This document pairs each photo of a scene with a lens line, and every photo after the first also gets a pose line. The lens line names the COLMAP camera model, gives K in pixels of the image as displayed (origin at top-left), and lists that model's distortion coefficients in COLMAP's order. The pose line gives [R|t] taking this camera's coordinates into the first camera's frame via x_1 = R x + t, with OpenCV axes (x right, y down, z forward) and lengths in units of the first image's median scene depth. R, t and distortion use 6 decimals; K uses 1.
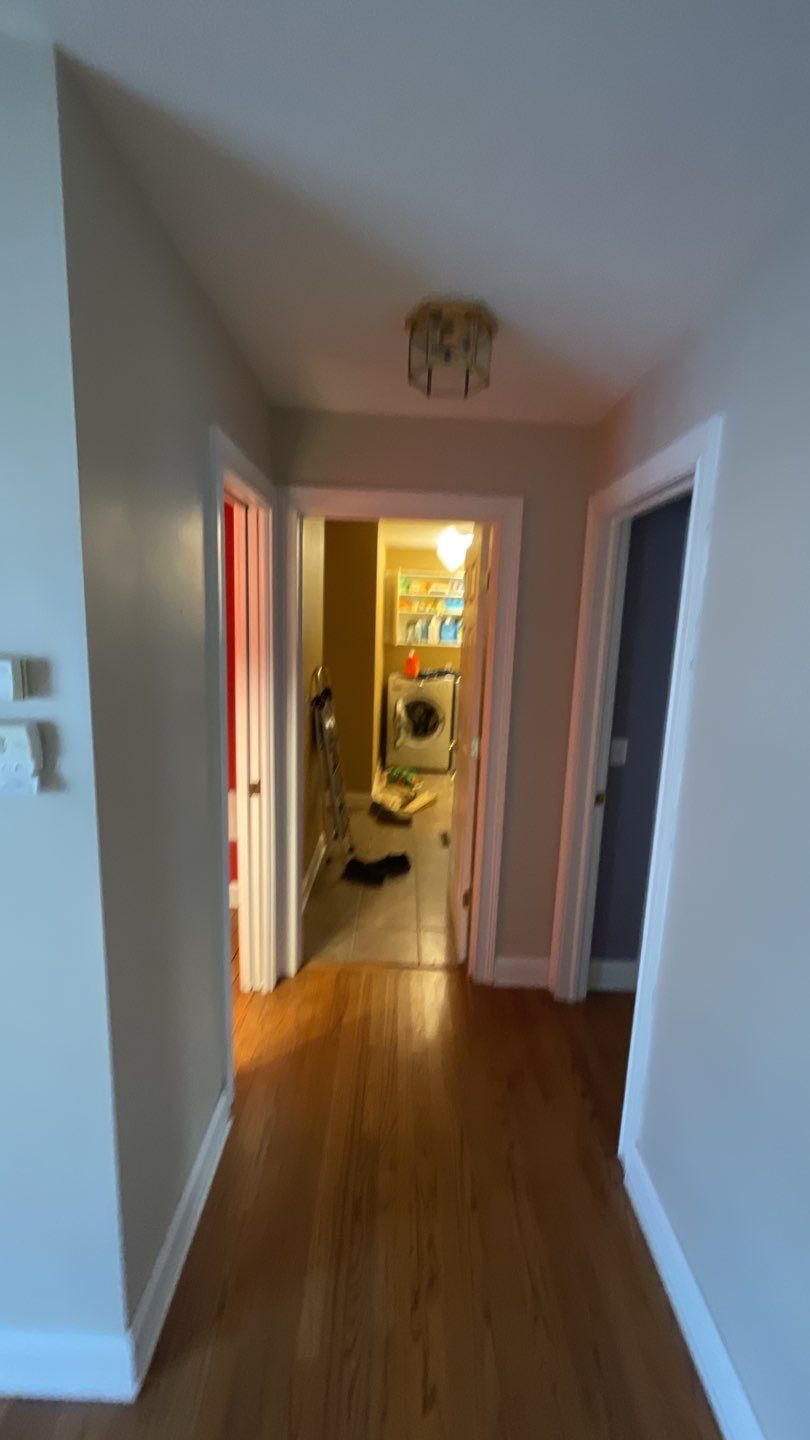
lens RADIAL K [[592.0, 0, 401.8], [0, 592.0, 721.3], [0, 0, 1]] dist [-0.000350, -0.000023]
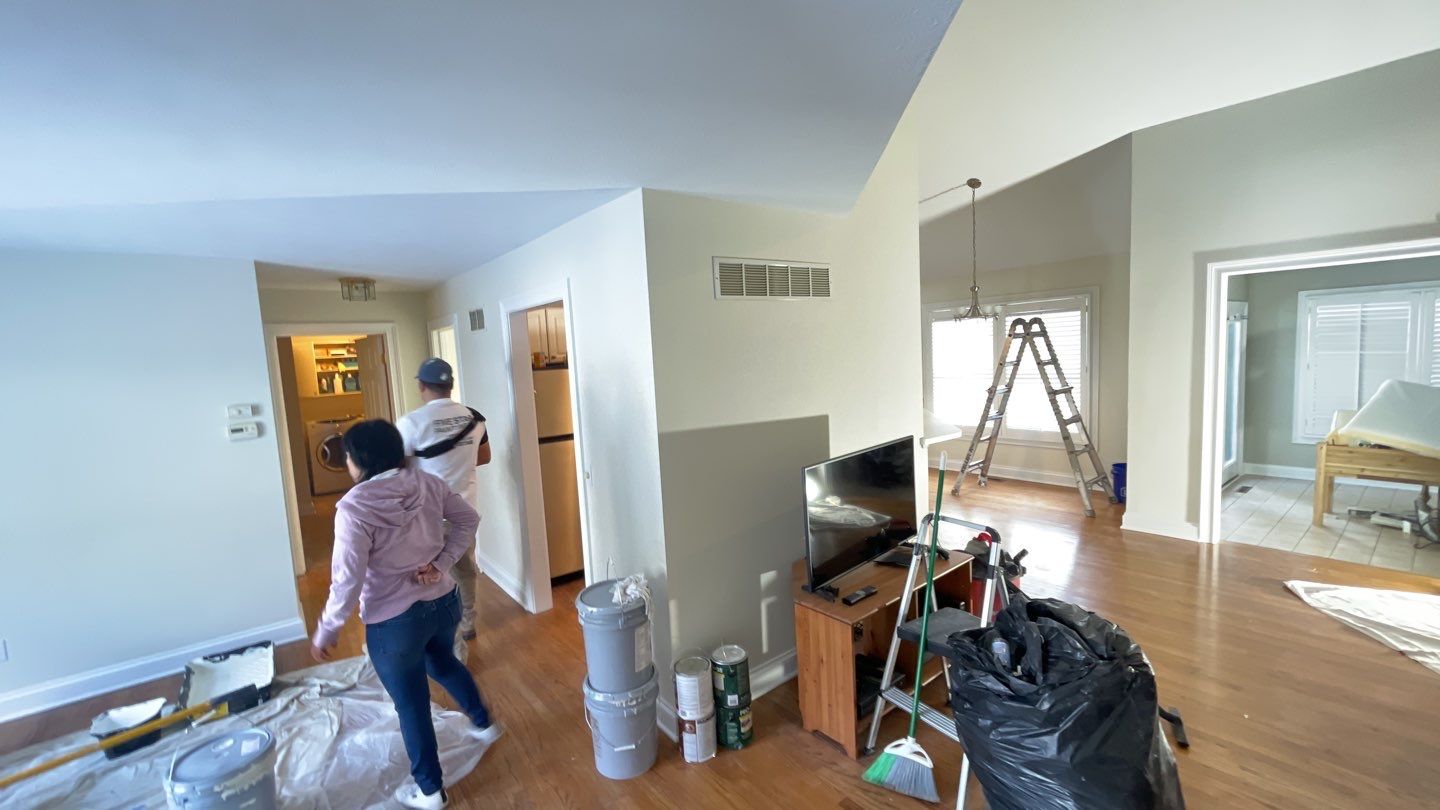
lens RADIAL K [[580.9, 0, 718.3], [0, 580.9, 407.5], [0, 0, 1]] dist [-0.003658, 0.000195]
pose [[0.778177, -0.137799, 0.612742, -0.107917], [0.184608, 0.982720, -0.013447, 0.089493], [-0.600301, 0.123581, 0.790169, -0.655040]]
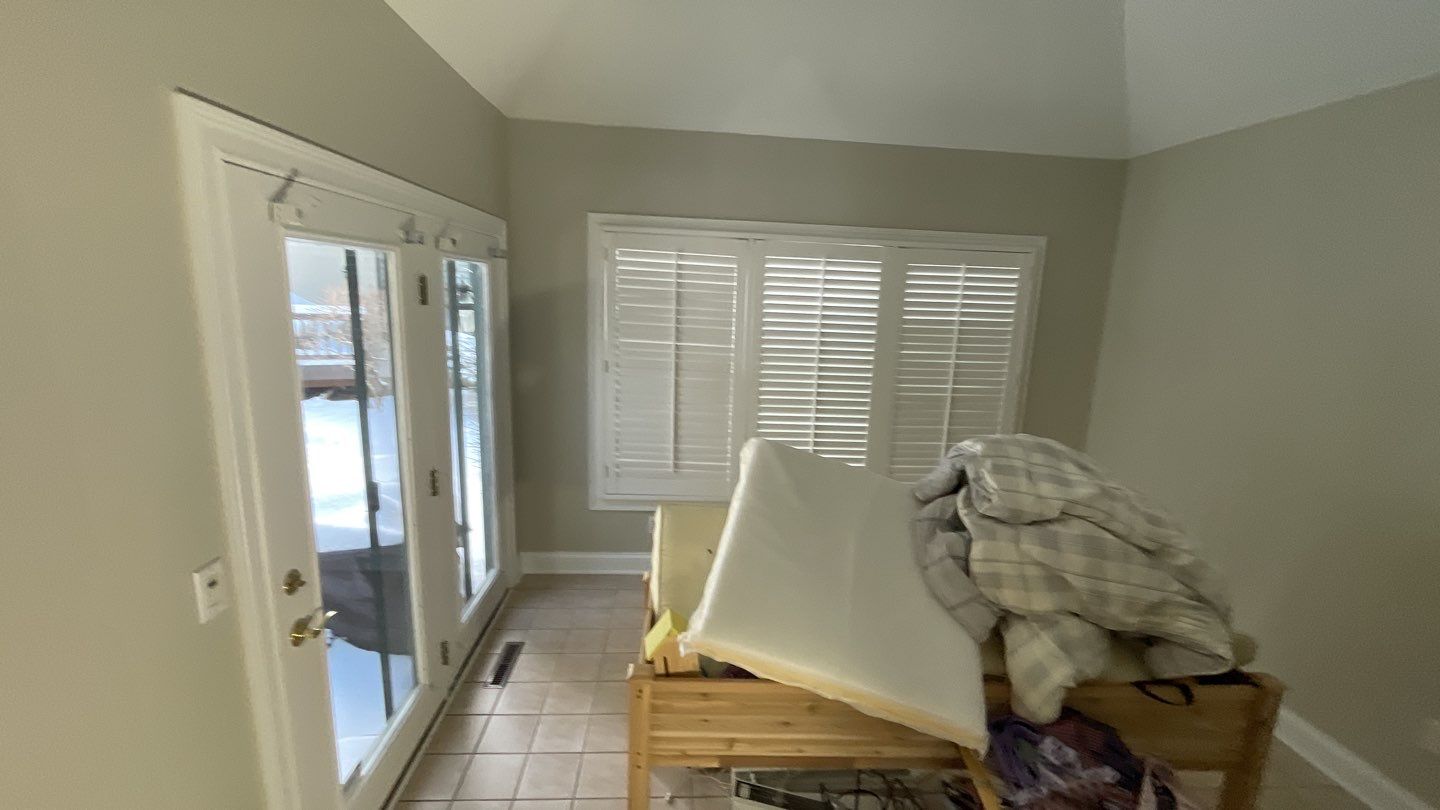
lens RADIAL K [[580.9, 0, 718.3], [0, 580.9, 407.5], [0, 0, 1]] dist [-0.003658, 0.000195]
pose [[-0.070526, -0.233191, 0.969870, 0.985847], [0.122795, 0.962867, 0.240436, 0.124475], [-0.989923, 0.136052, -0.039272, -0.536964]]
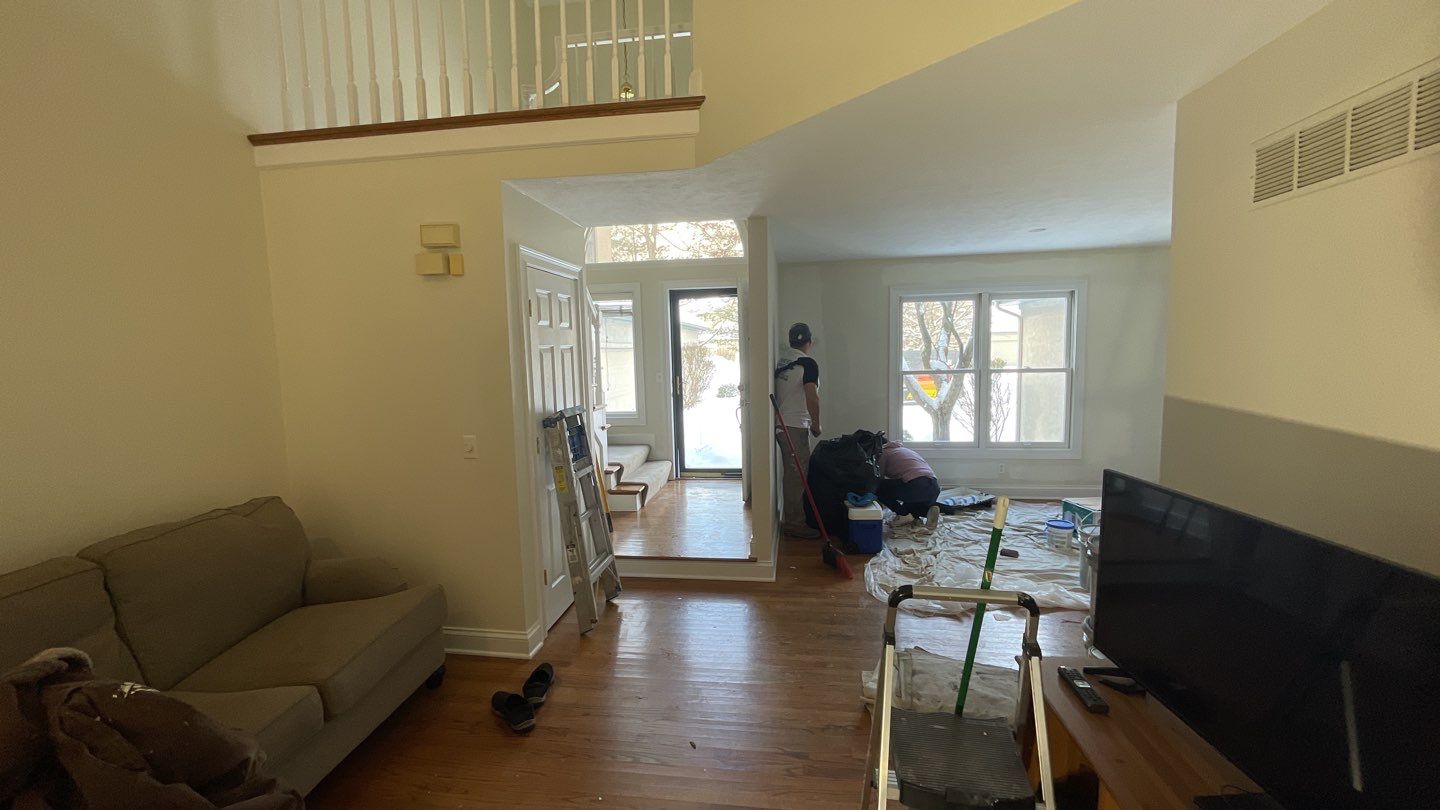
lens RADIAL K [[583.9, 0, 719.4], [0, 583.9, 405.2], [0, 0, 1]] dist [-0.002149, -0.000094]
pose [[-0.137491, 0.067090, -0.988228, 0.566493], [-0.149873, 0.984807, 0.087710, 0.111835], [0.979099, 0.160168, -0.125347, -0.503979]]
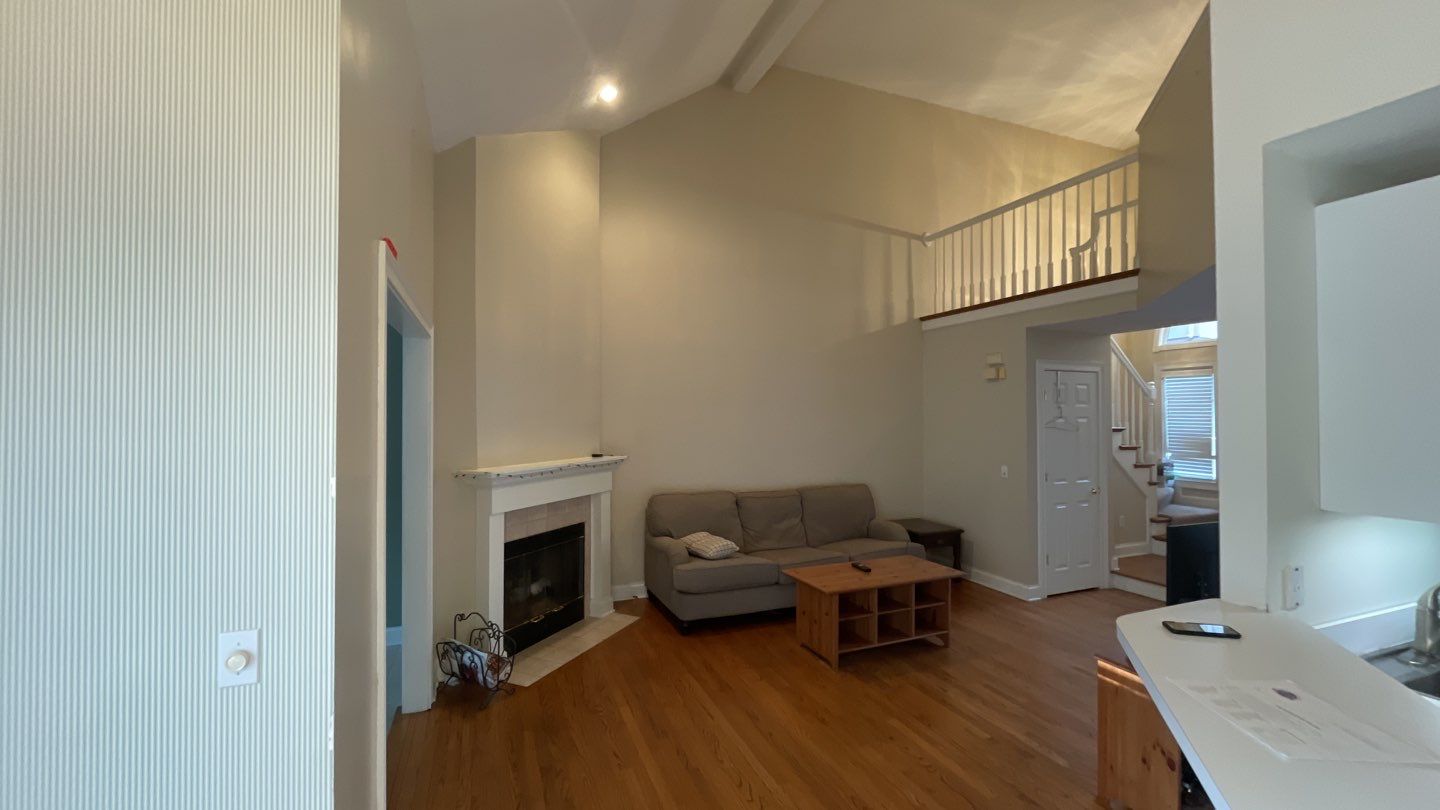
lens RADIAL K [[583.9, 0, 719.4], [0, 583.9, 405.2], [0, 0, 1]] dist [-0.002149, -0.000094]
pose [[-0.927916, -0.039462, -0.370694, 0.887839], [-0.093212, 0.987356, 0.128219, 0.038688], [0.360947, 0.153529, -0.919862, -0.067409]]
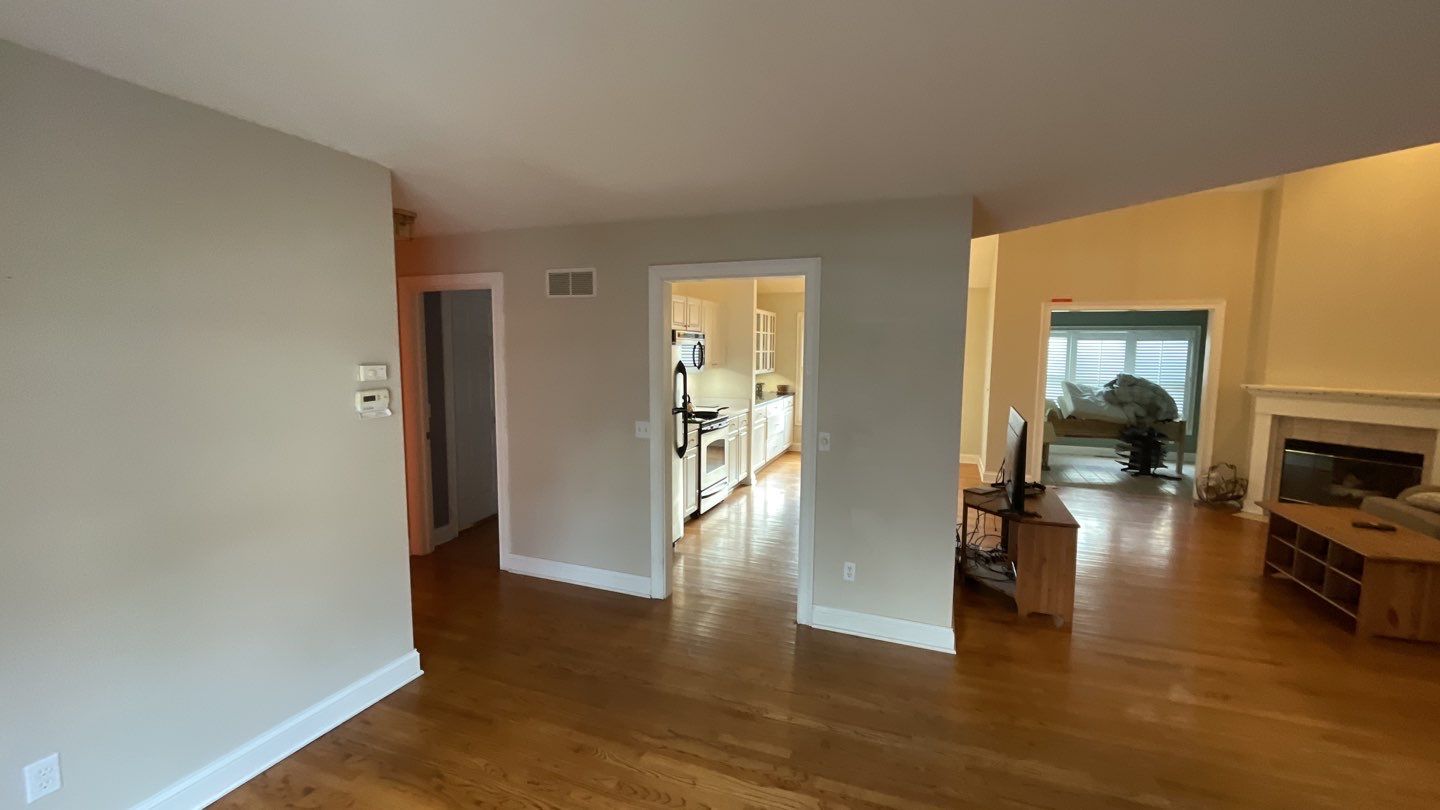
lens RADIAL K [[583.9, 0, 719.4], [0, 583.9, 405.2], [0, 0, 1]] dist [-0.002149, -0.000094]
pose [[0.354871, -0.123671, 0.926700, -0.472582], [0.162358, 0.984304, 0.069185, 0.025443], [-0.920710, 0.125905, 0.369380, -0.251971]]
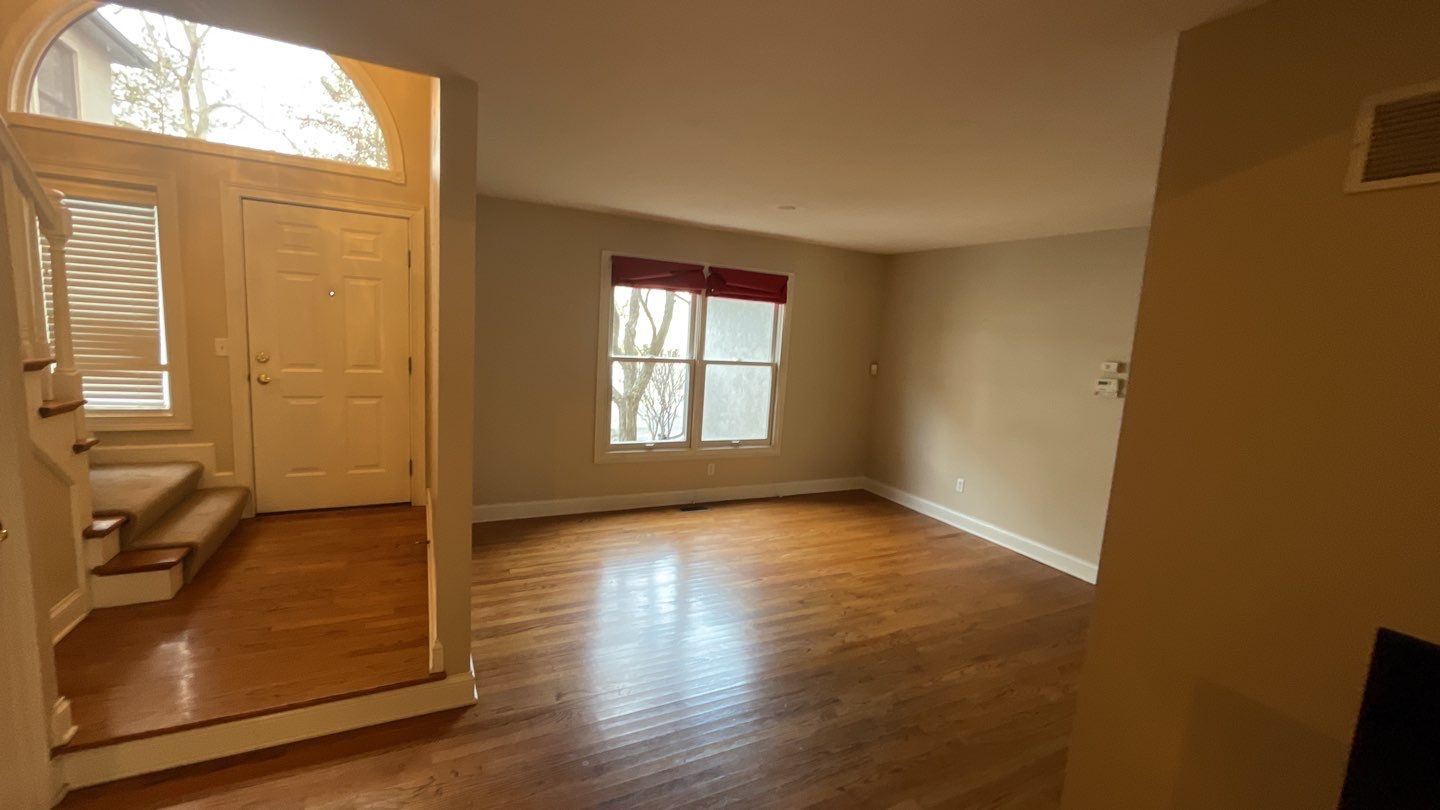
lens RADIAL K [[583.9, 0, 719.4], [0, 583.9, 405.2], [0, 0, 1]] dist [-0.002149, -0.000094]
pose [[0.452937, 0.110333, -0.884689, 0.303060], [-0.198212, 0.979940, 0.020733, 0.115018], [0.869230, 0.165965, 0.465720, -0.575793]]
